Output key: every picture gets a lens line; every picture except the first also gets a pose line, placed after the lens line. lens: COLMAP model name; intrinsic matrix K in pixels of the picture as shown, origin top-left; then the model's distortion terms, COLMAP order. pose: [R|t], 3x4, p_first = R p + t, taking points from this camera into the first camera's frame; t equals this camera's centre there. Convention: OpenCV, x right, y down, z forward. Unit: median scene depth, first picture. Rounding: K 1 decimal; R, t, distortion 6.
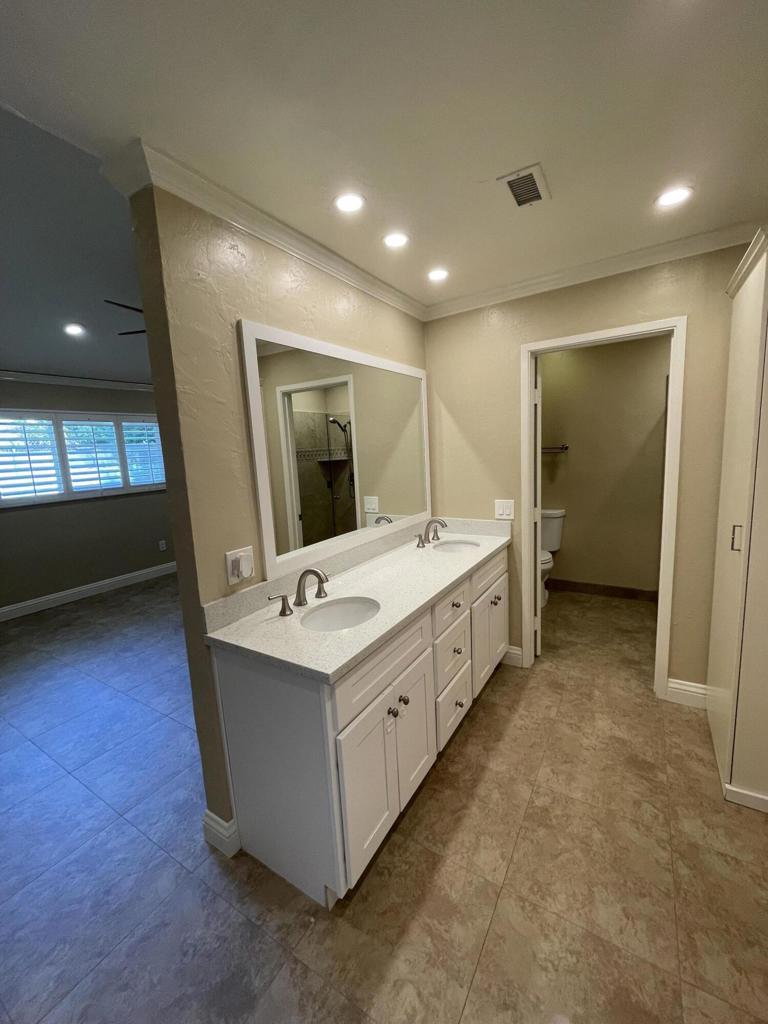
lens RADIAL K [[414.1, 0, 398.8], [0, 414.1, 513.8], [0, 0, 1]] dist [-0.001501, 0.000392]
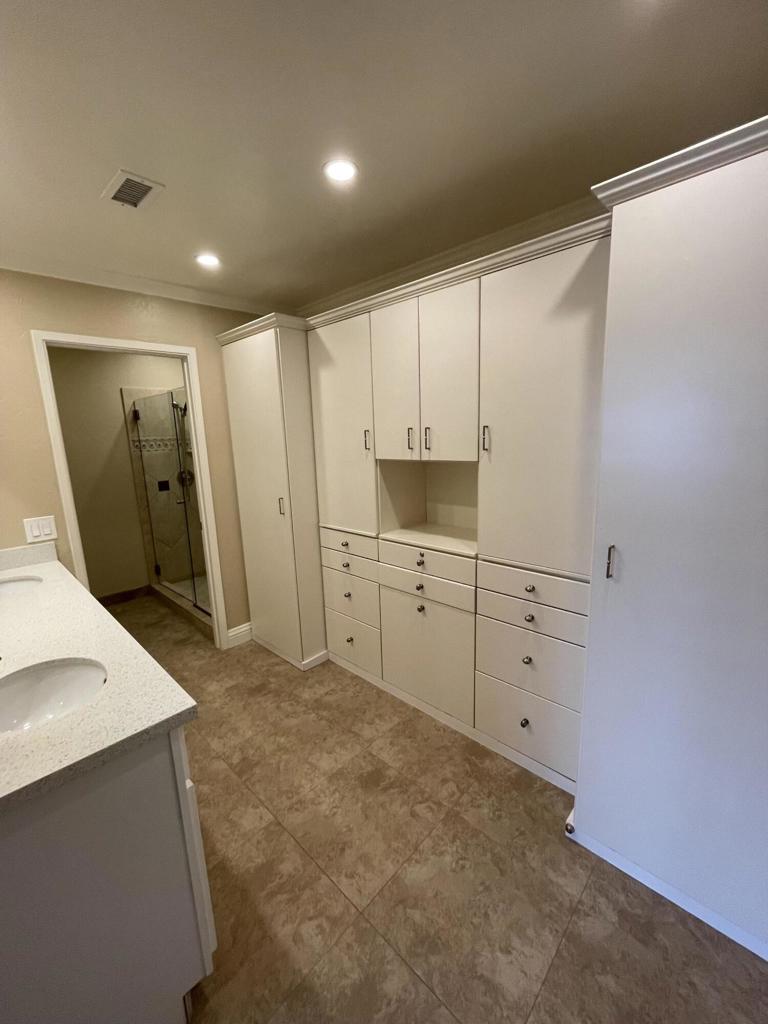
lens RADIAL K [[399.0, 0, 384.0], [0, 399.0, 512.0], [0, 0, 1]] dist [-0.001333, -0.000317]
pose [[0.235773, -0.146746, 0.960665, -0.570178], [0.177695, 0.978377, 0.105840, -0.011029], [-0.955424, 0.145751, 0.256751, 0.259098]]
